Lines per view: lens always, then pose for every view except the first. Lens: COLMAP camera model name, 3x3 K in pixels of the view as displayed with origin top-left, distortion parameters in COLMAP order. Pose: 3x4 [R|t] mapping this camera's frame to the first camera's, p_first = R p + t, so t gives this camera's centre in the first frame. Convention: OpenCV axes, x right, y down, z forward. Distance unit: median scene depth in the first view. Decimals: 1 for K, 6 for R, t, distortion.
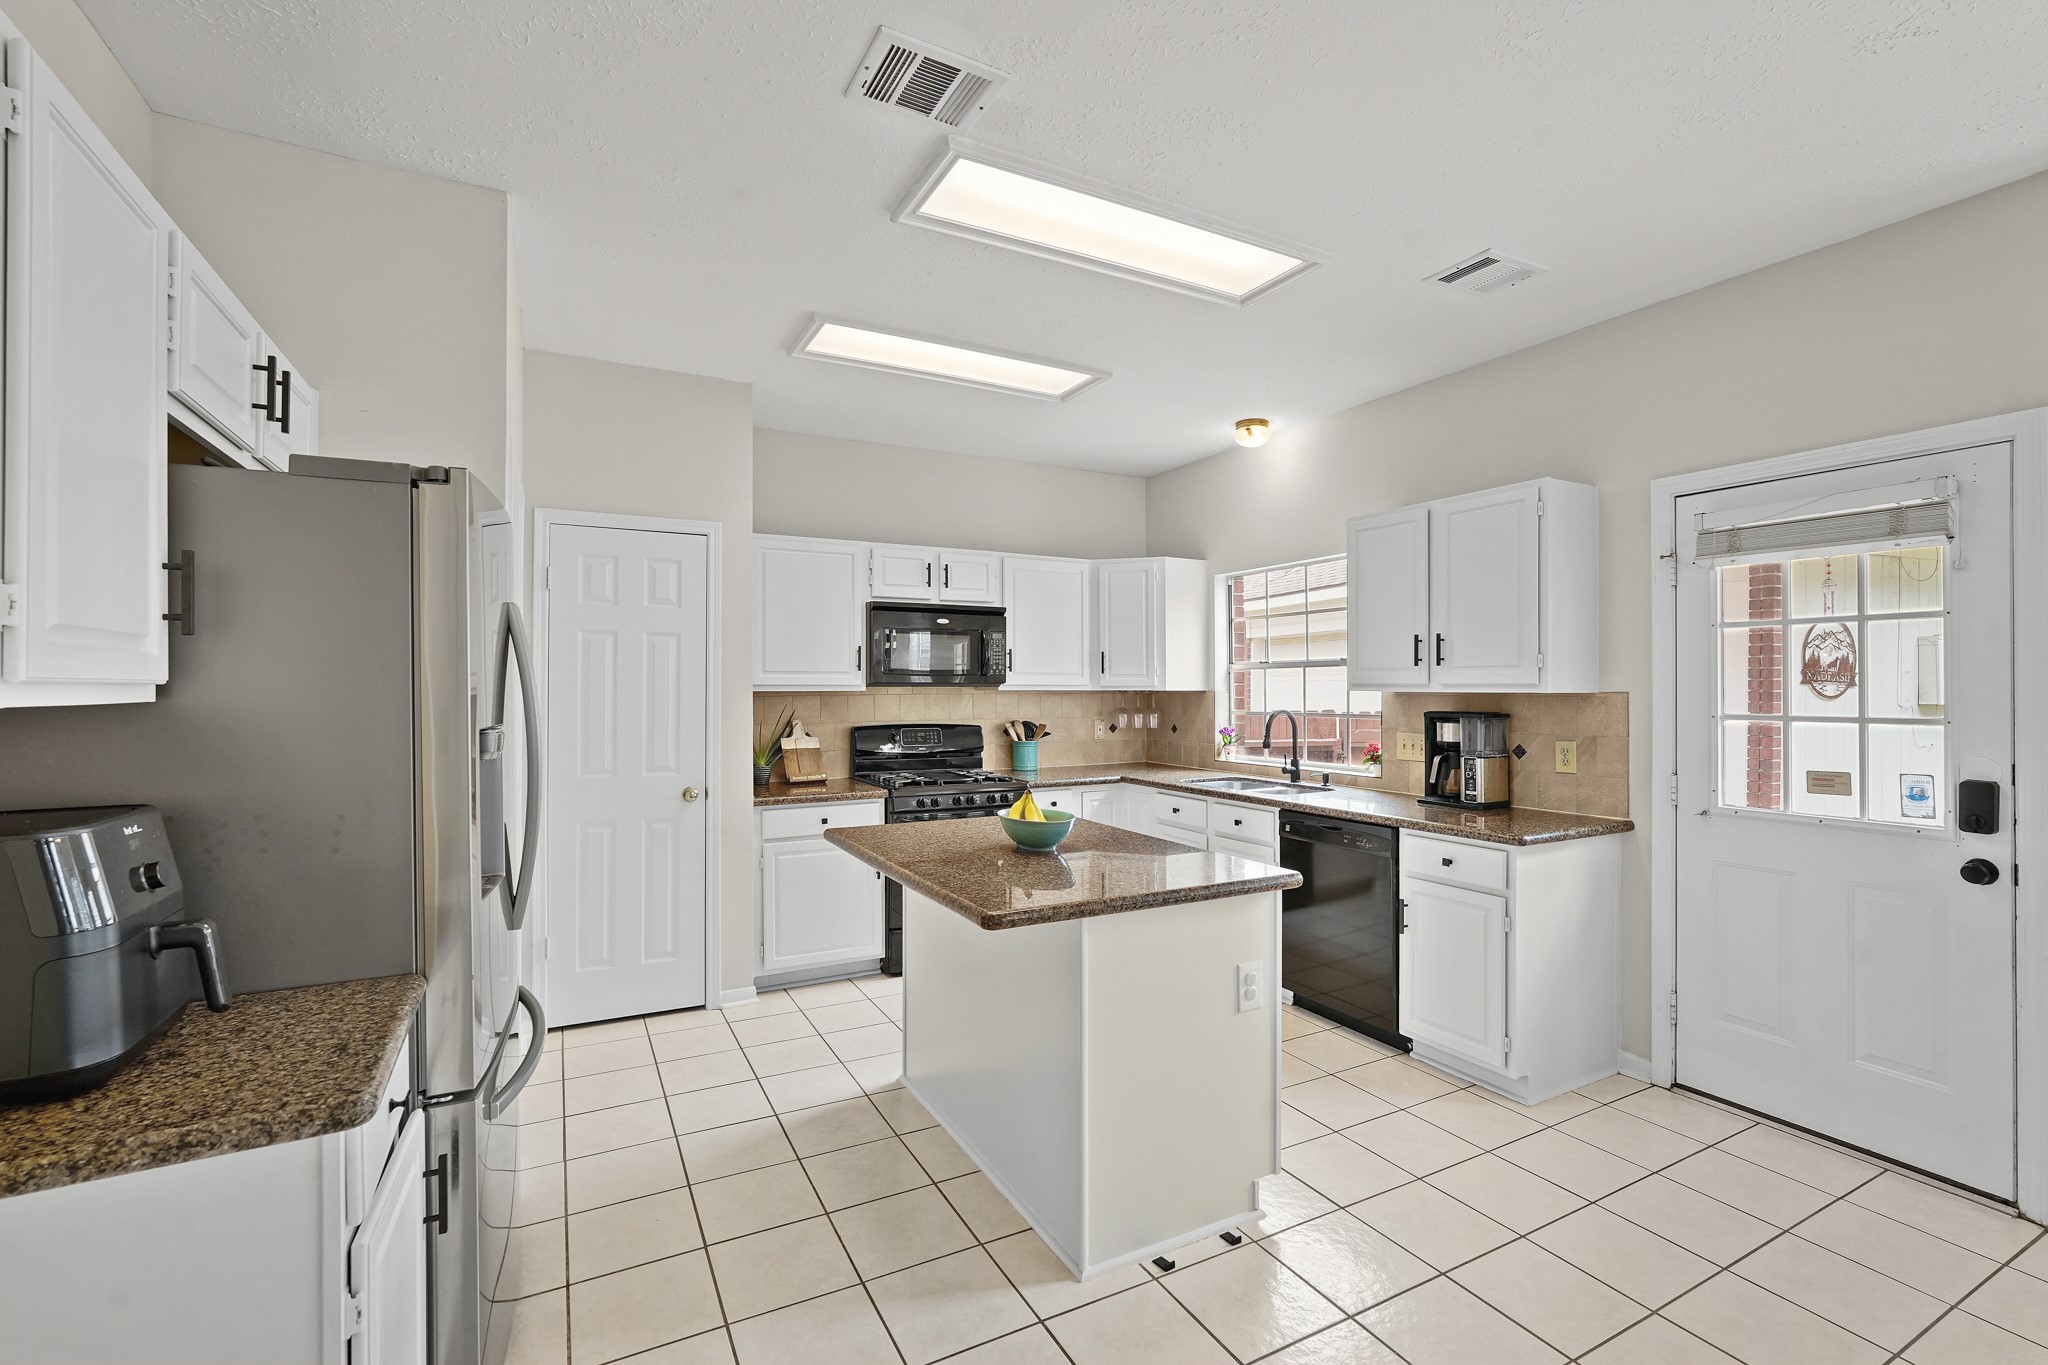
lens RADIAL K [[899.4, 0, 1030.1], [0, 899.4, 677.2], [0, 0, 1]] dist [-0.018740, 0.007959]
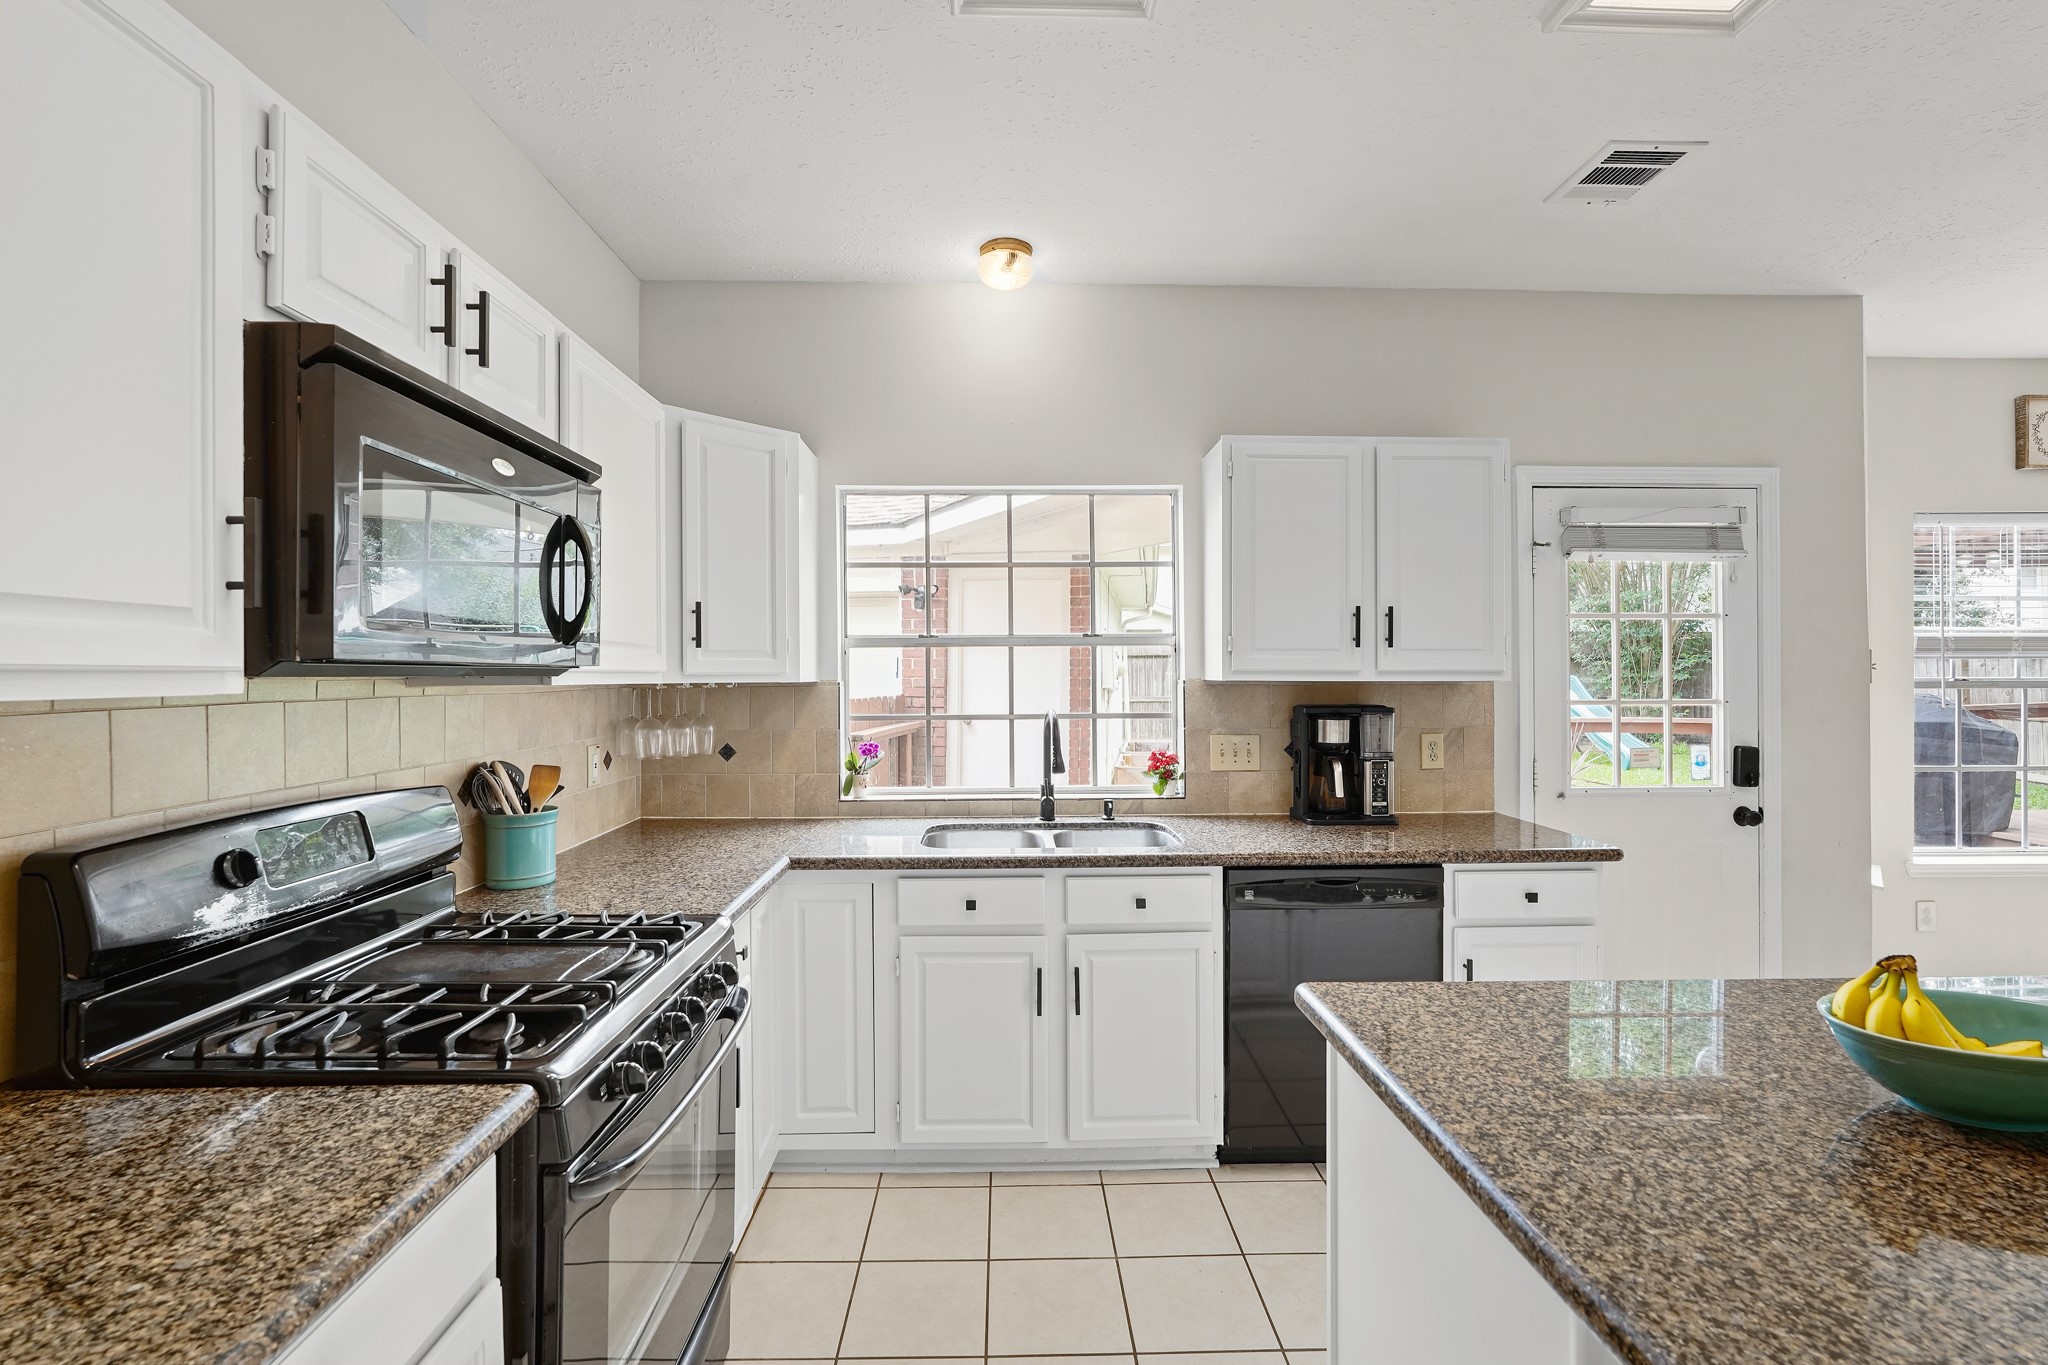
lens RADIAL K [[899.4, 0, 1024.4], [0, 899.4, 662.4], [0, 0, 1]] dist [-0.018740, 0.007959]
pose [[0.453141, 0.010667, 0.891375, -0.340468], [-0.007741, 0.999938, -0.008030, 0.007822], [-0.891405, -0.003262, 0.453196, 0.812608]]
